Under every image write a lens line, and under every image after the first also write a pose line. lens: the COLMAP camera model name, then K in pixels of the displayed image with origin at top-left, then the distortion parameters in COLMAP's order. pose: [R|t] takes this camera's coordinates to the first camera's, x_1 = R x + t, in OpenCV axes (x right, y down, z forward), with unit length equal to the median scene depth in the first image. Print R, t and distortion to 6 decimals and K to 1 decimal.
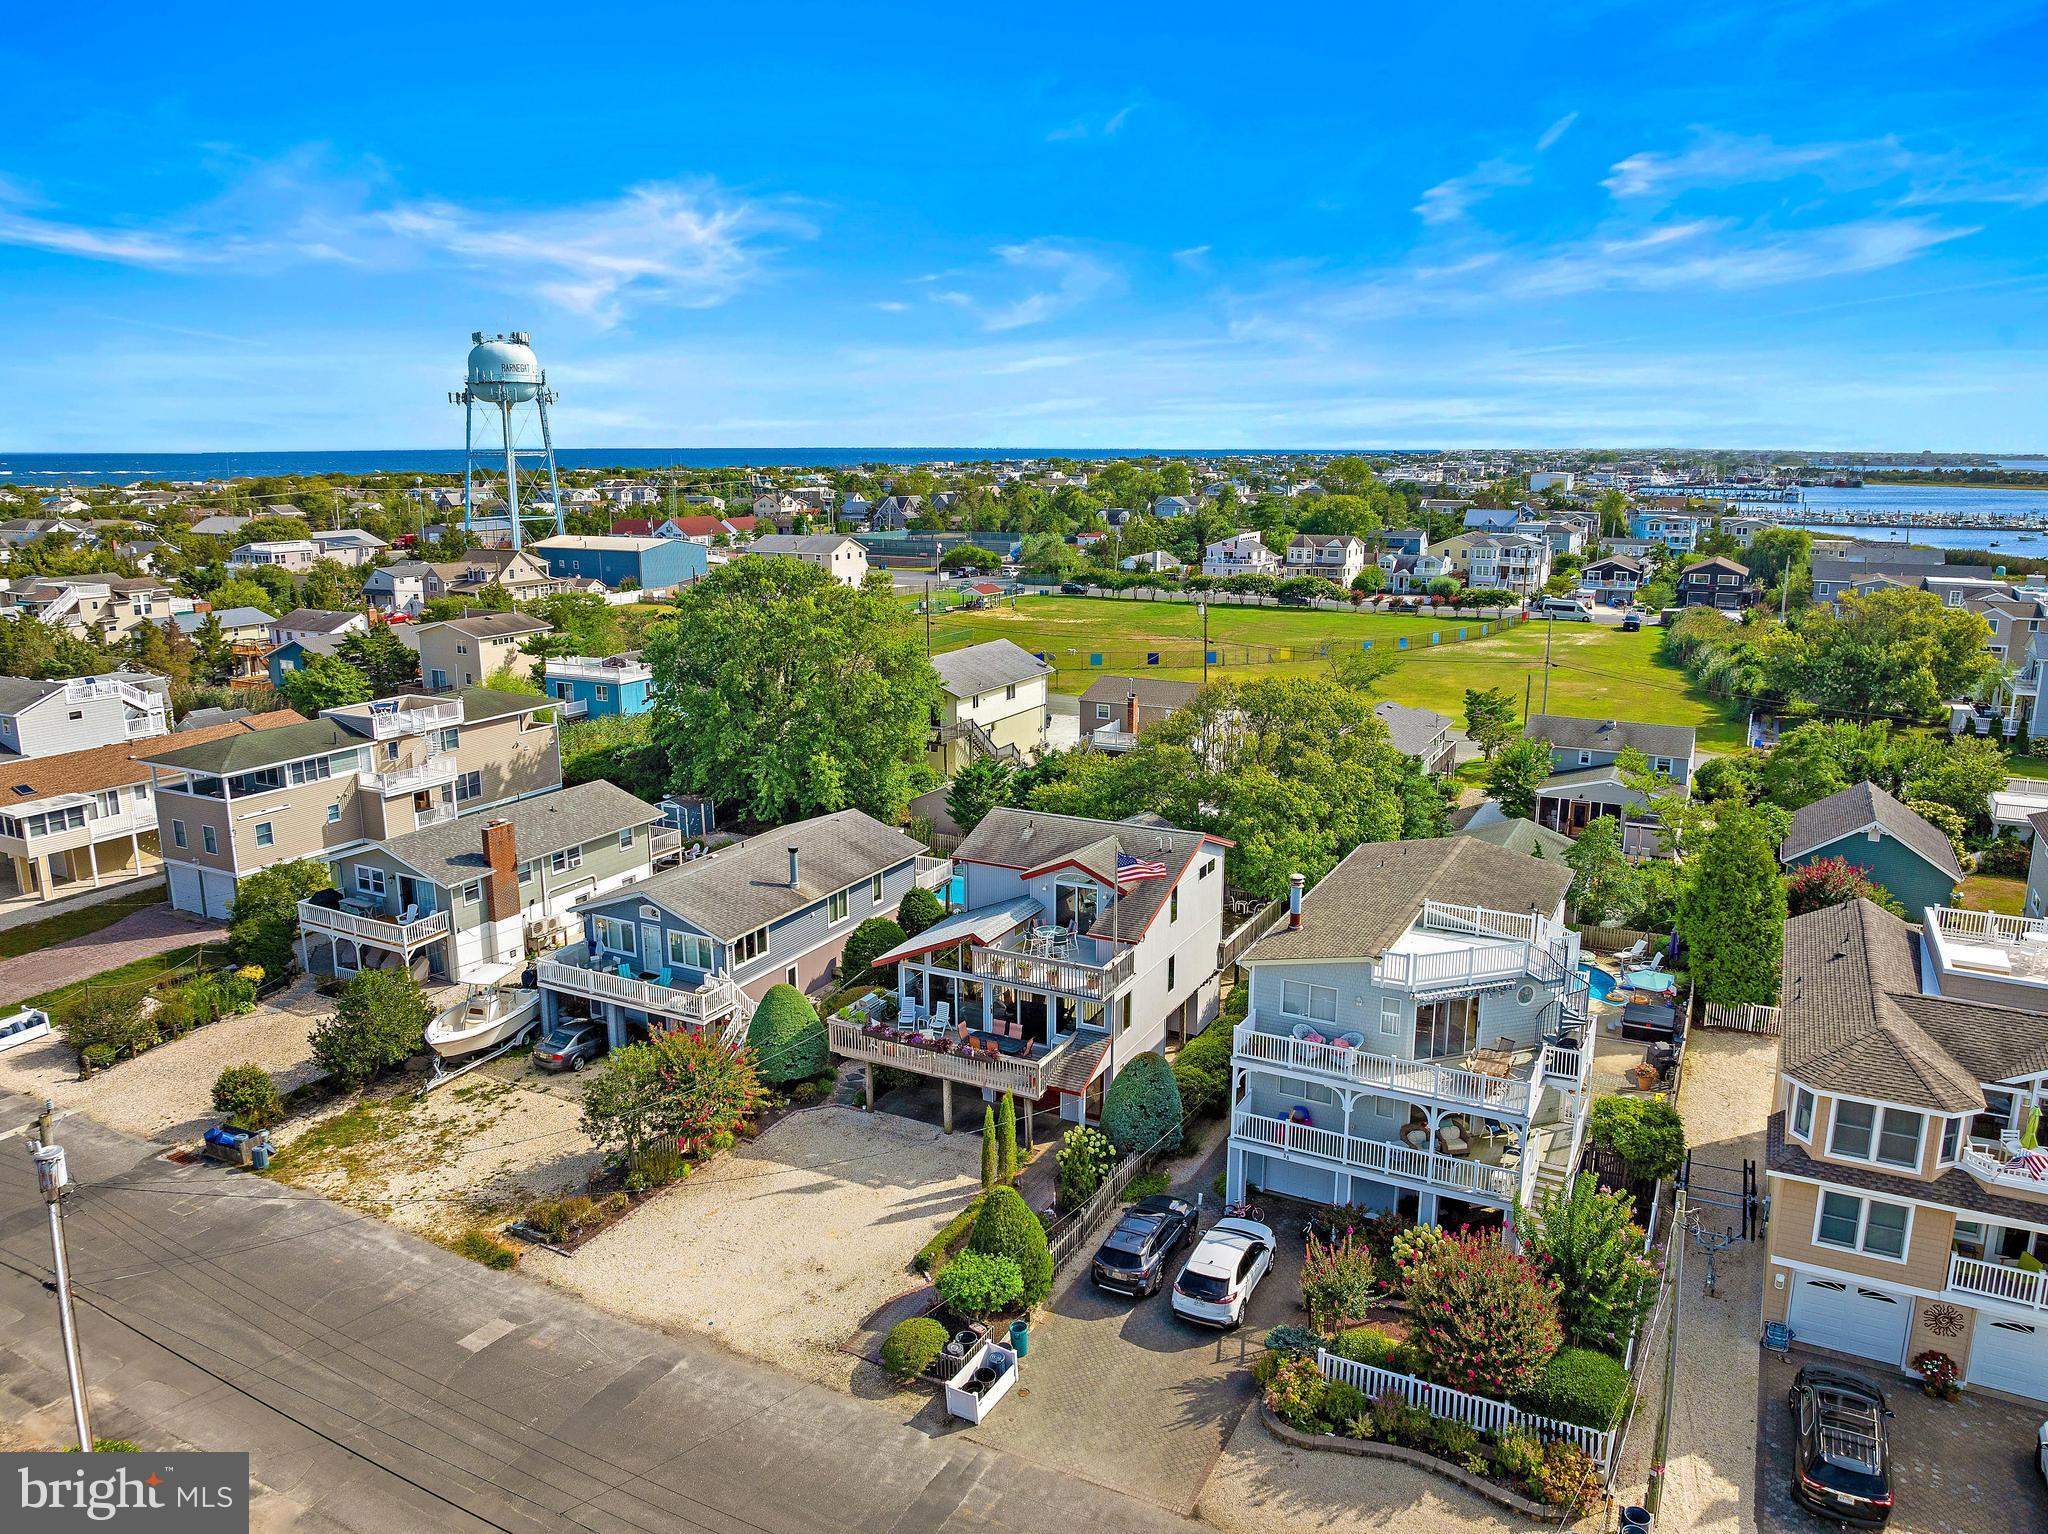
lens RADIAL K [[1432.0, 0, 1032.9], [0, 1432.0, 756.8], [0, 0, 1]] dist [-0.034806, -0.005780]
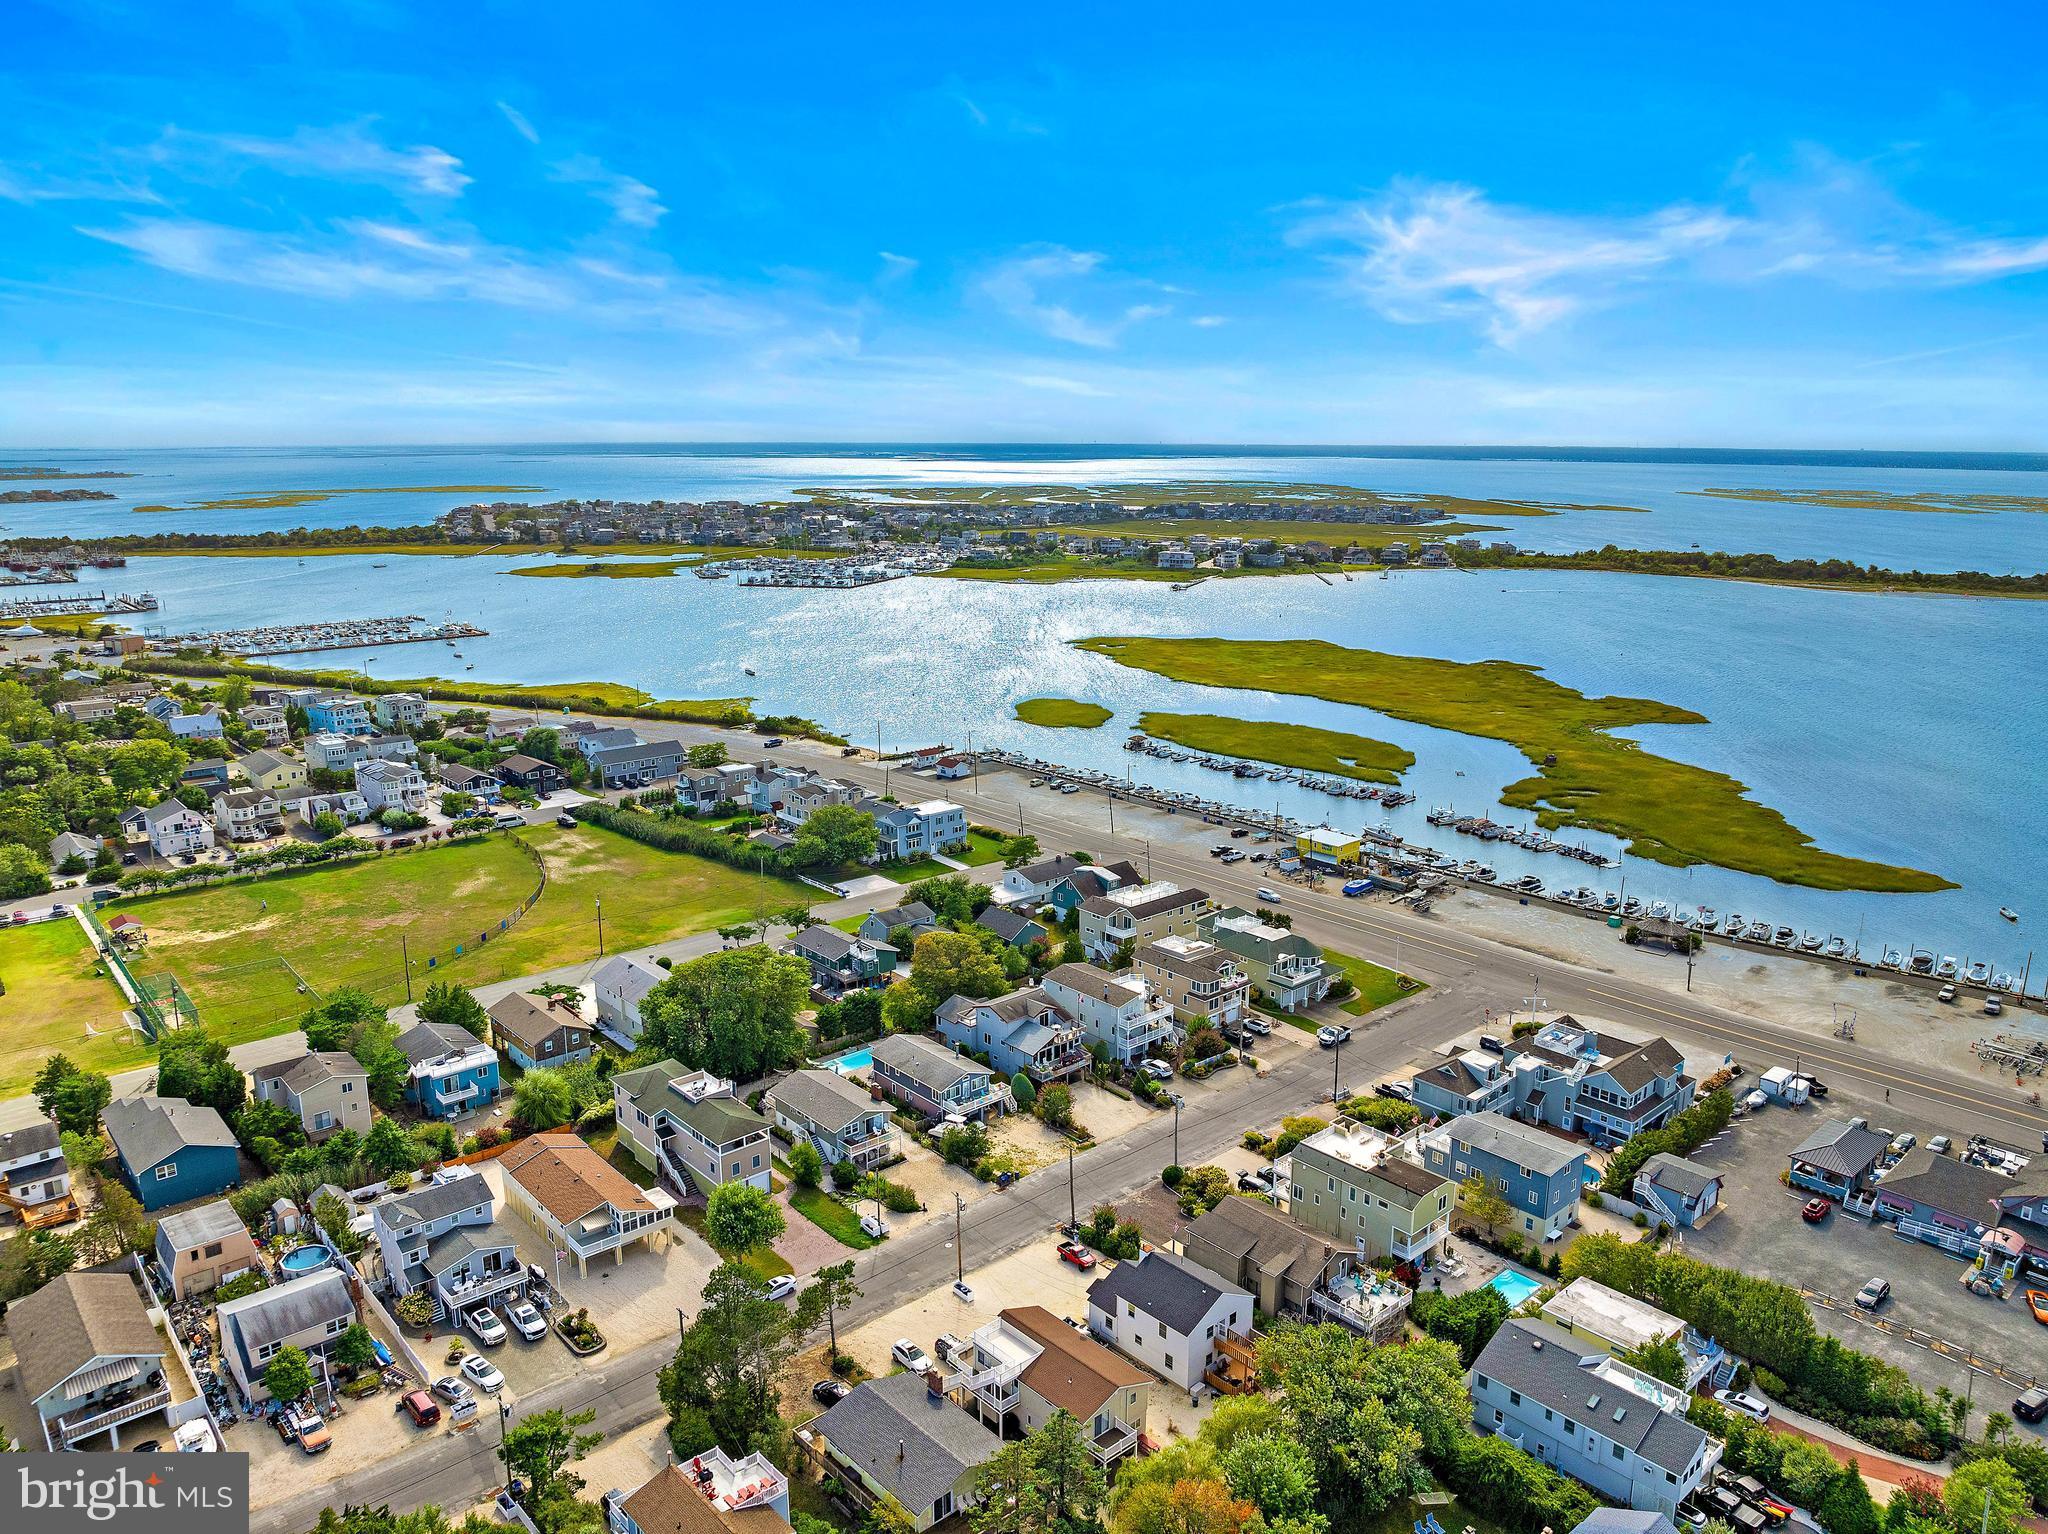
lens RADIAL K [[1444.2, 0, 1024.4], [0, 1444.2, 758.7], [0, 0, 1]] dist [-0.035088, -0.000881]
pose [[0.353419, -0.199564, 0.913931, -2.937651], [0.194759, 0.971269, 0.136770, -0.958817], [-0.914967, 0.129659, 0.382132, -0.369789]]
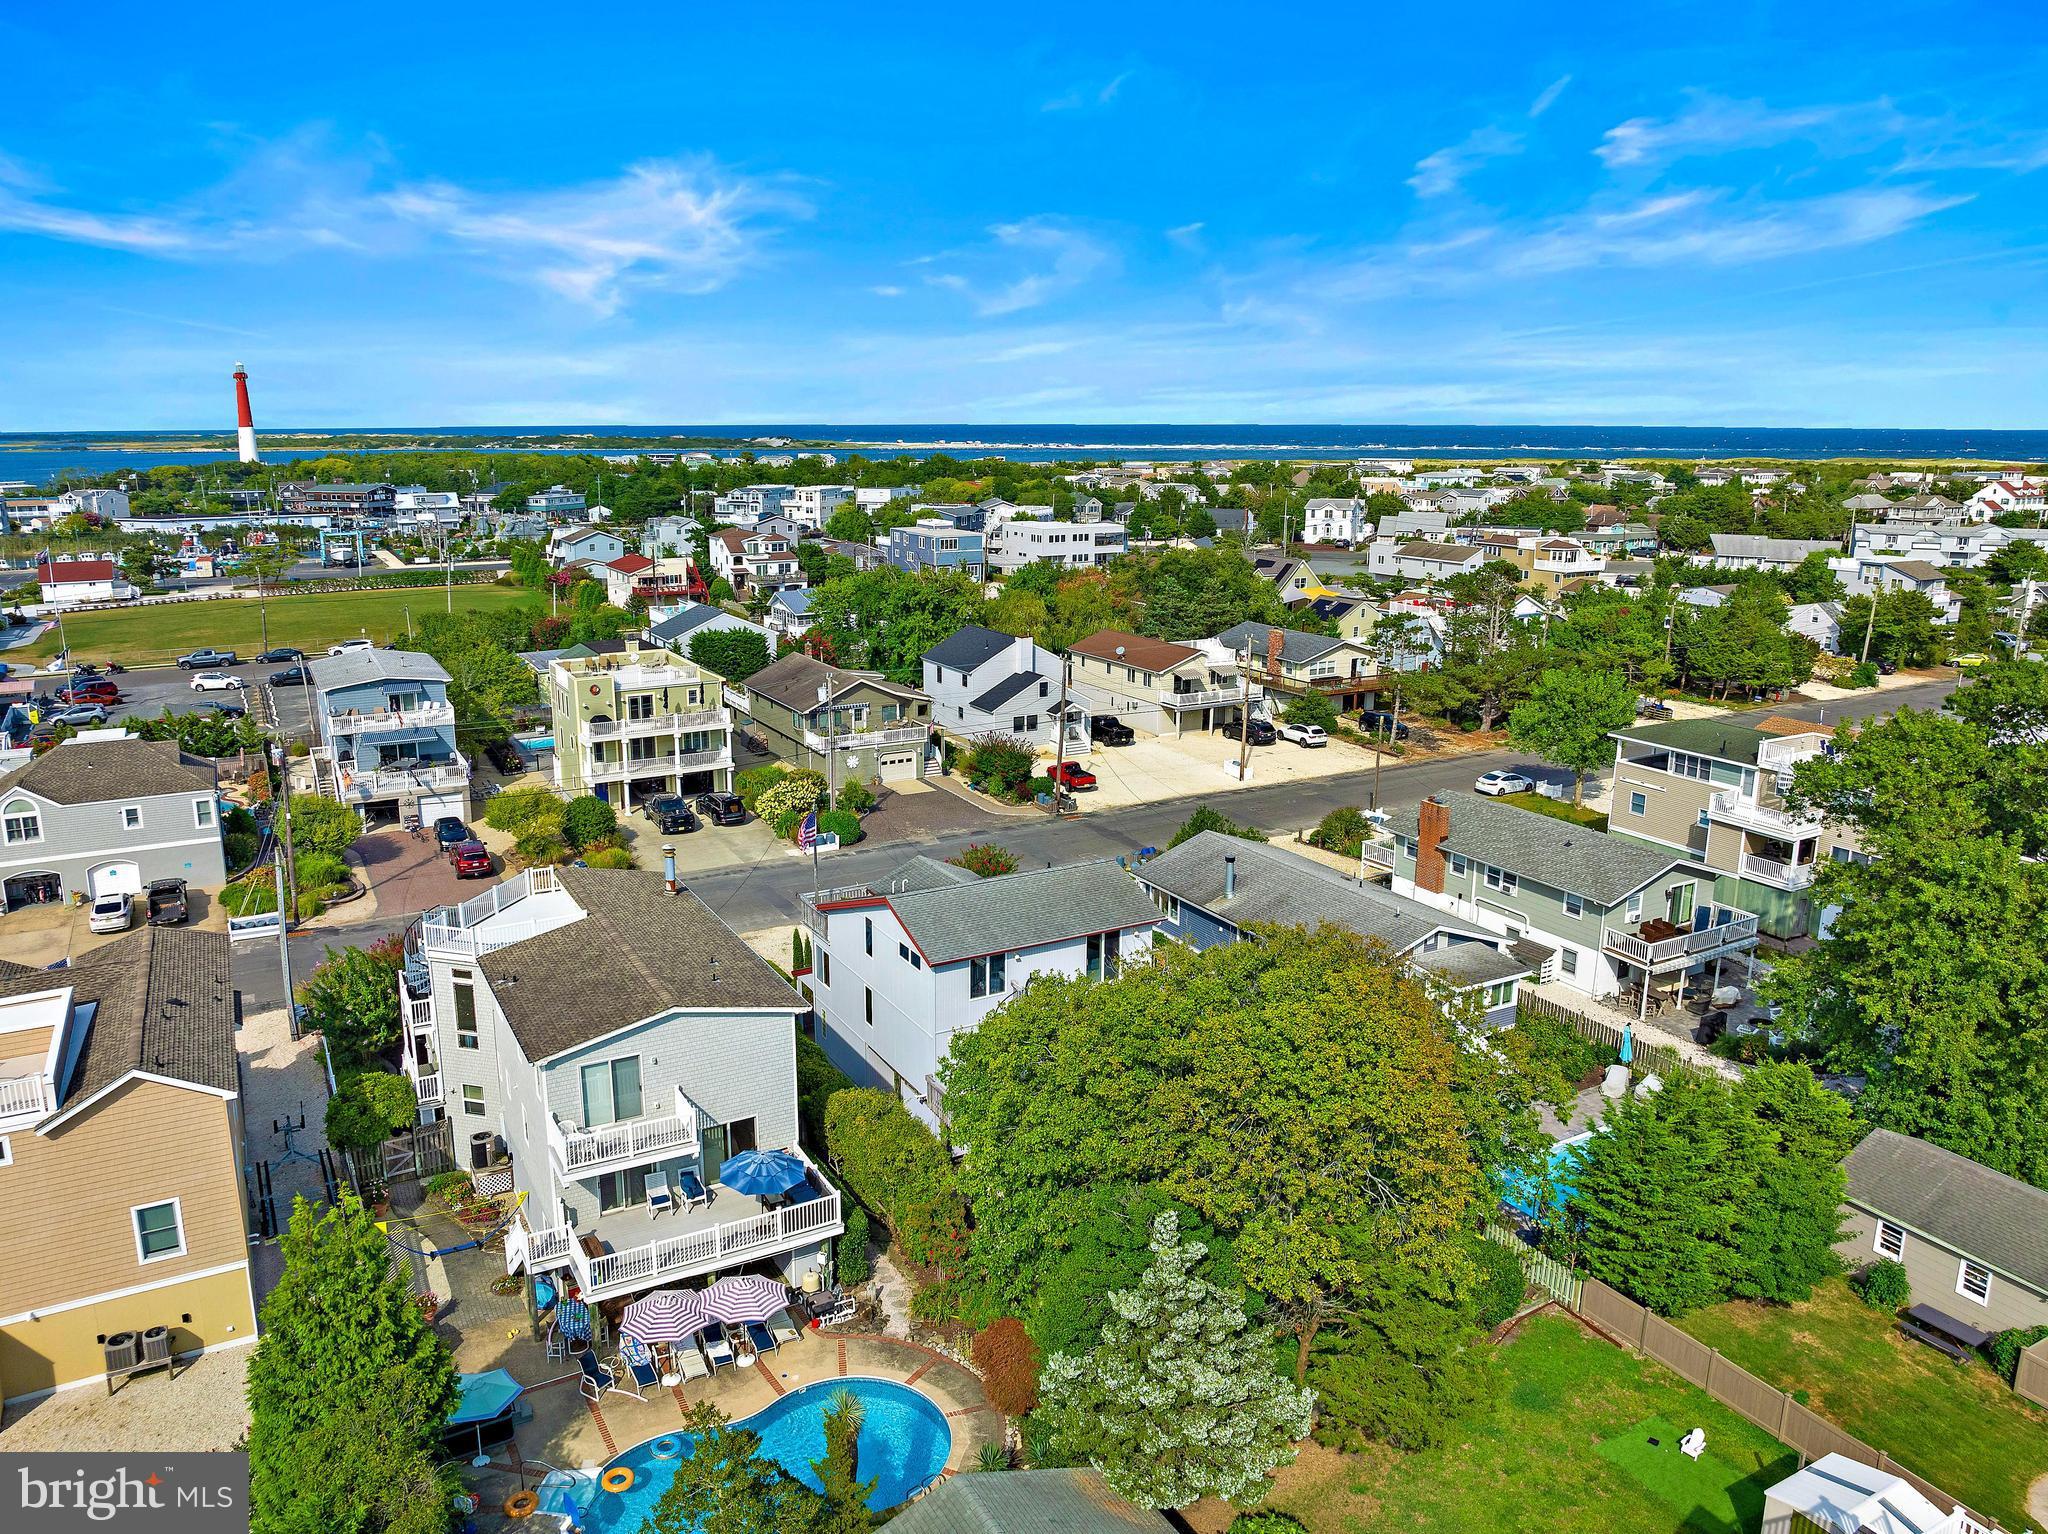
lens RADIAL K [[1444.5, 0, 1012.8], [0, 1444.5, 745.4], [0, 0, 1]] dist [-0.018608, -0.034757]
pose [[-0.554384, 0.184913, -0.811459, 0.773289], [-0.175542, 0.927091, 0.331191, -0.339926], [0.813538, 0.326052, -0.481504, 1.433942]]
